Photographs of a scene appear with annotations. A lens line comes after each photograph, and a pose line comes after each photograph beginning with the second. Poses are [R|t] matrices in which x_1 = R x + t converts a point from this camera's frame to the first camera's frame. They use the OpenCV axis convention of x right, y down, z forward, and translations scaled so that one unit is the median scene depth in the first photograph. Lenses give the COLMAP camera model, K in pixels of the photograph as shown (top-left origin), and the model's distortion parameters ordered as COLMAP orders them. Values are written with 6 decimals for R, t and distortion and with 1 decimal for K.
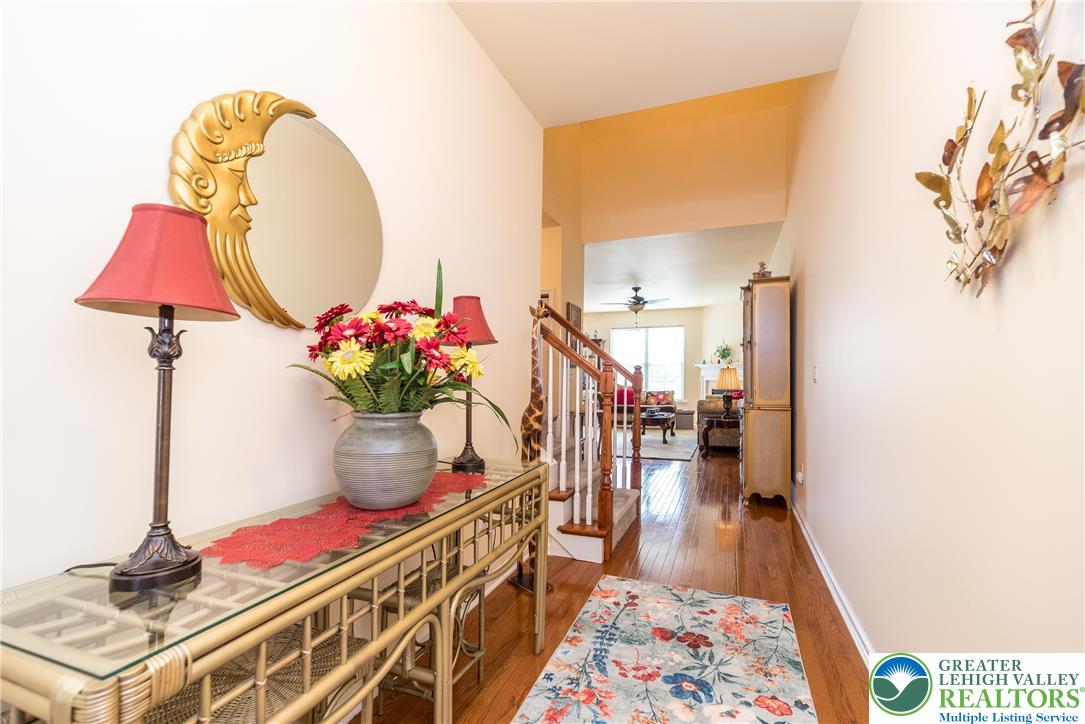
lens RADIAL K [[478.5, 0, 542.1], [0, 478.5, 366.2], [0, 0, 1]] dist [0.001479, 0.000259]
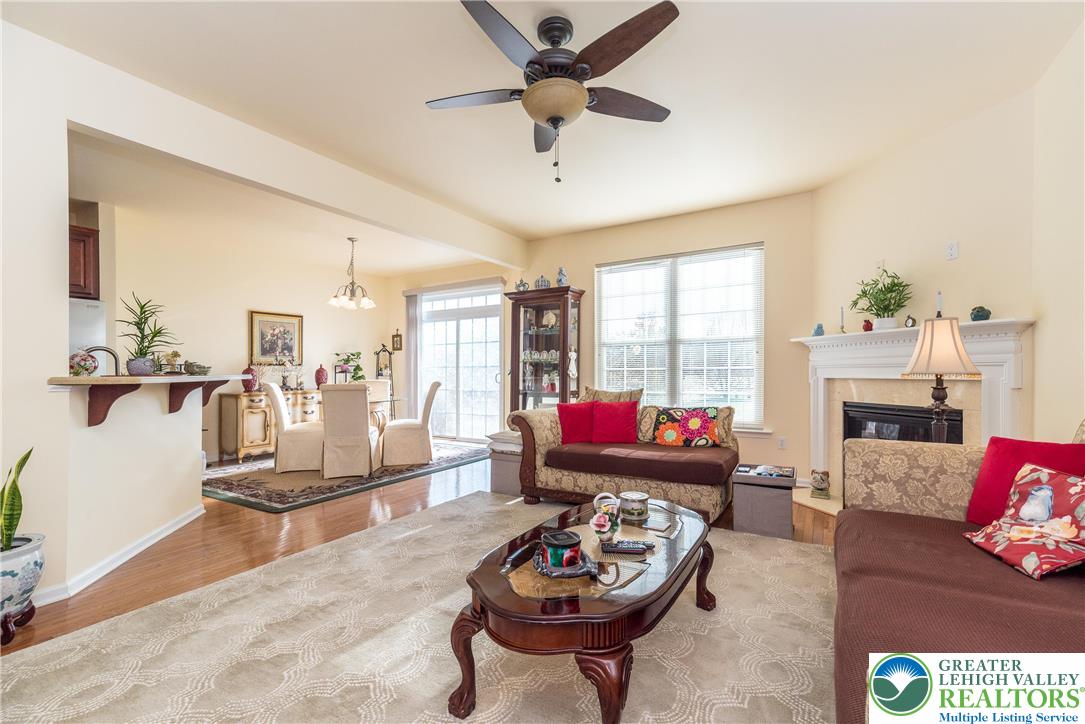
lens RADIAL K [[478.5, 0, 545.5], [0, 478.5, 369.9], [0, 0, 1]] dist [0.001479, 0.000259]
pose [[0.987549, -0.006667, -0.157173, 0.189536], [0.009656, 0.999787, 0.018258, 0.015044], [0.157018, -0.019549, 0.987402, 0.611663]]
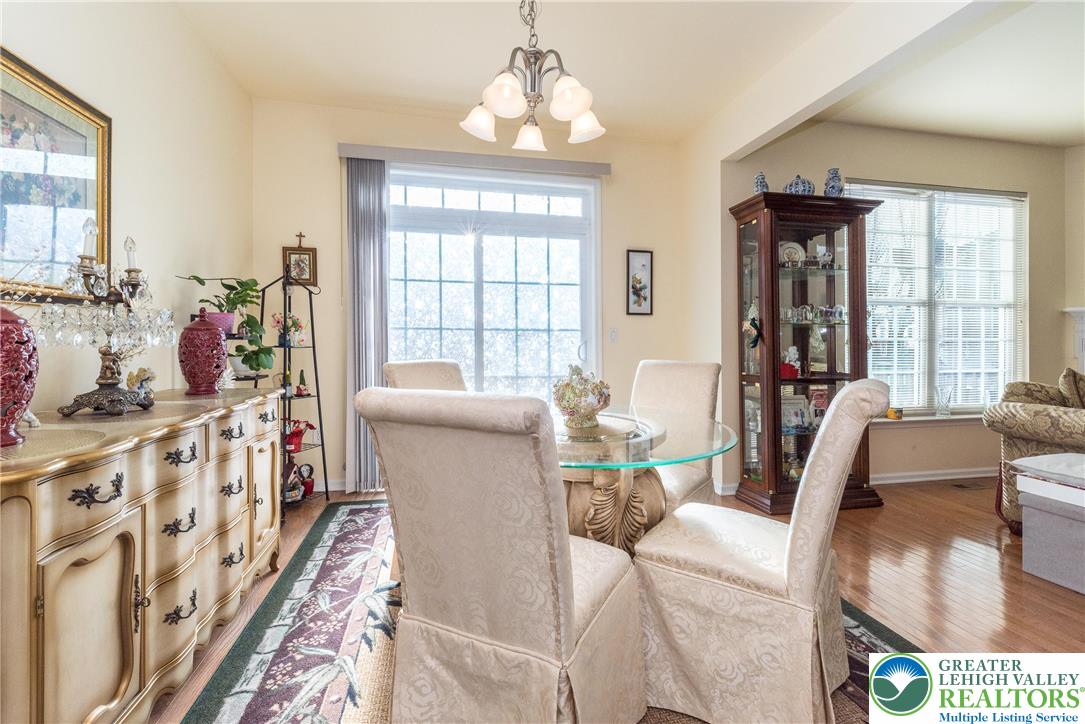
lens RADIAL K [[478.5, 0, 542.5], [0, 478.5, 338.0], [0, 0, 1]] dist [0.001479, 0.000259]
pose [[0.833833, 0.006331, 0.551980, -0.188819], [-0.018841, 0.999678, 0.016996, 0.021917], [-0.551694, -0.024572, 0.833684, 0.958999]]
